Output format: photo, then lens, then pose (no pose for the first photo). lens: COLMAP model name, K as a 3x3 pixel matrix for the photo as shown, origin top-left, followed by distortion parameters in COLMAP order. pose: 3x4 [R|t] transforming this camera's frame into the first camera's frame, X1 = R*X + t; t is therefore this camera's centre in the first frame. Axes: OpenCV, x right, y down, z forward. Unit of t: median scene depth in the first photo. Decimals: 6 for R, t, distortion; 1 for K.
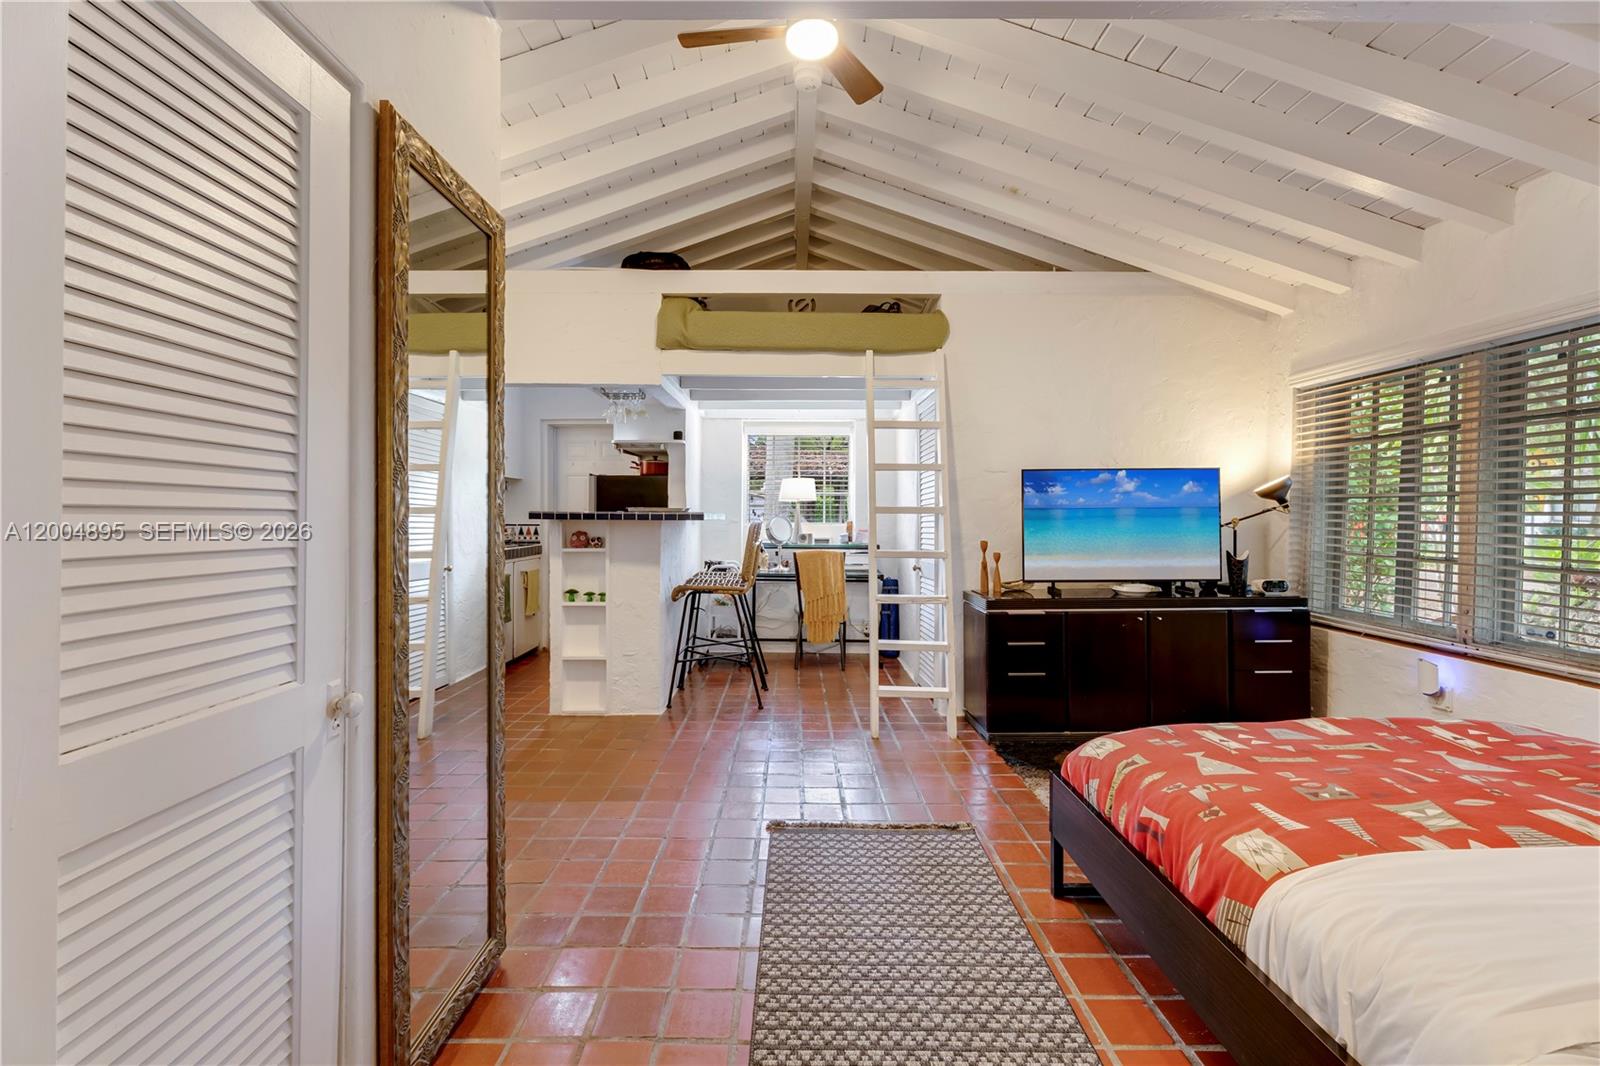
lens RADIAL K [[706.1, 0, 797.6], [0, 706.1, 507.7], [0, 0, 1]] dist [-0.044632, -0.000003]
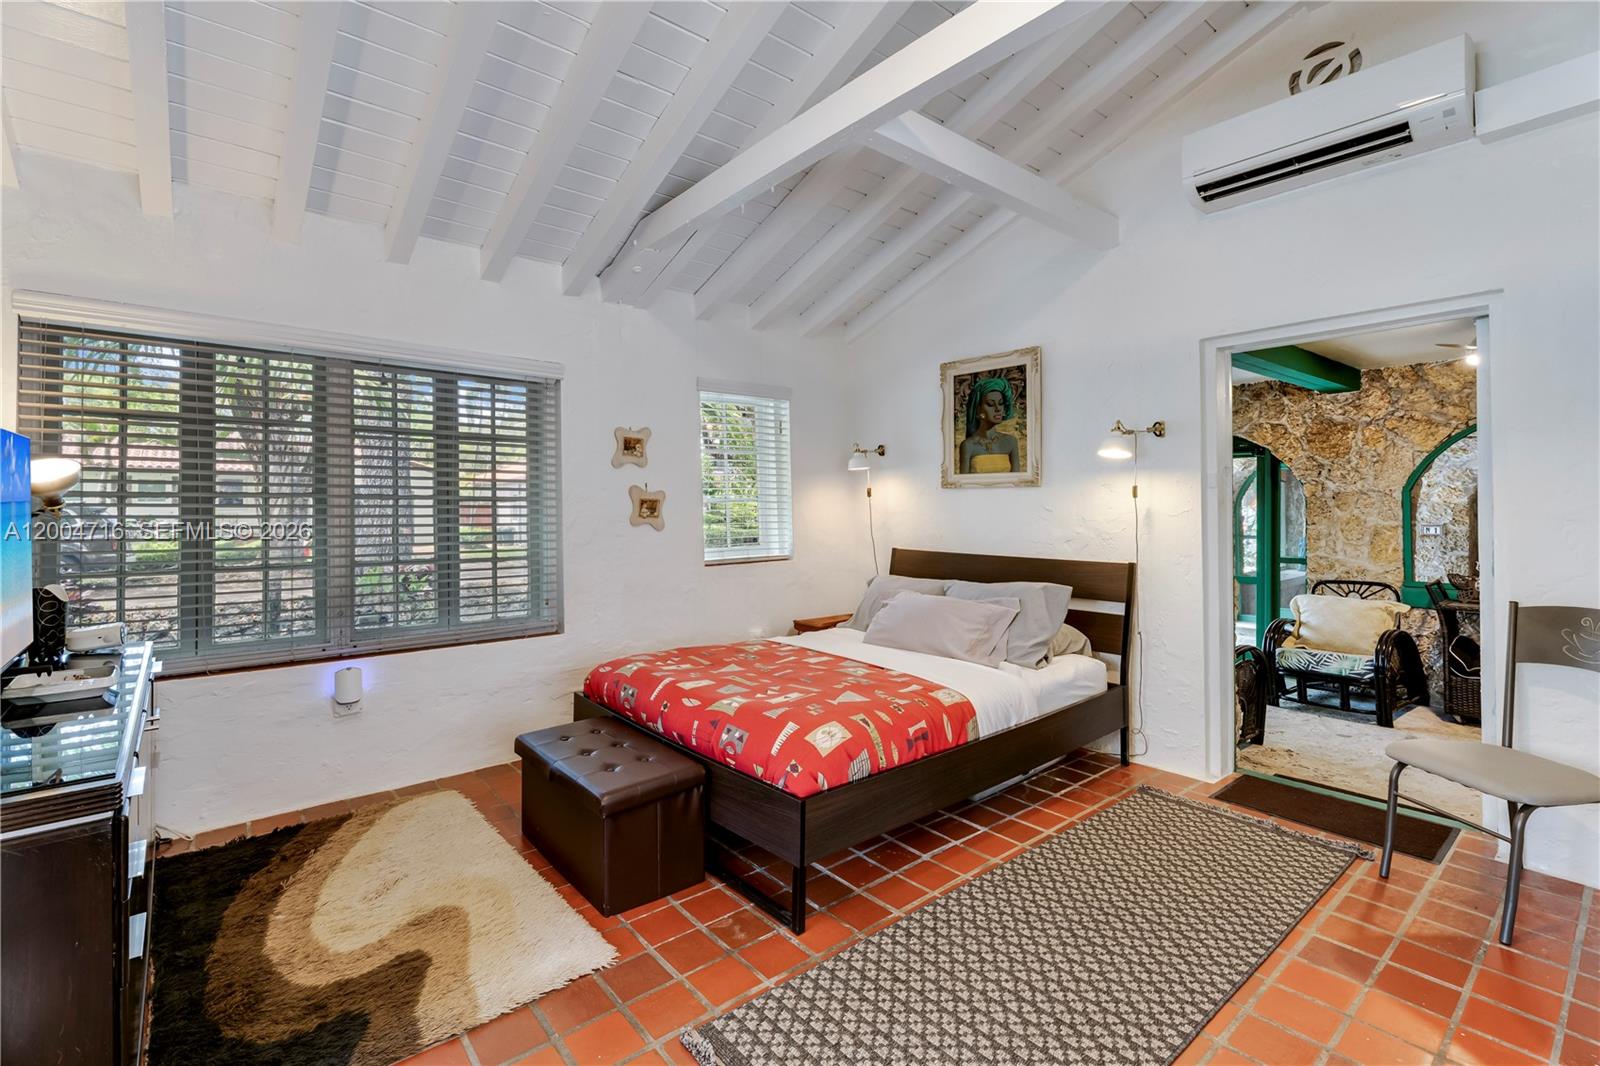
lens RADIAL K [[720.1, 0, 797.5], [0, 720.1, 496.6], [0, 0, 1]] dist [0.002908, 0.000780]
pose [[-0.643304, 0.011933, 0.765518, -0.377584], [-0.005416, 0.999783, -0.020137, -0.003983], [-0.765592, -0.017100, -0.643099, 1.661147]]
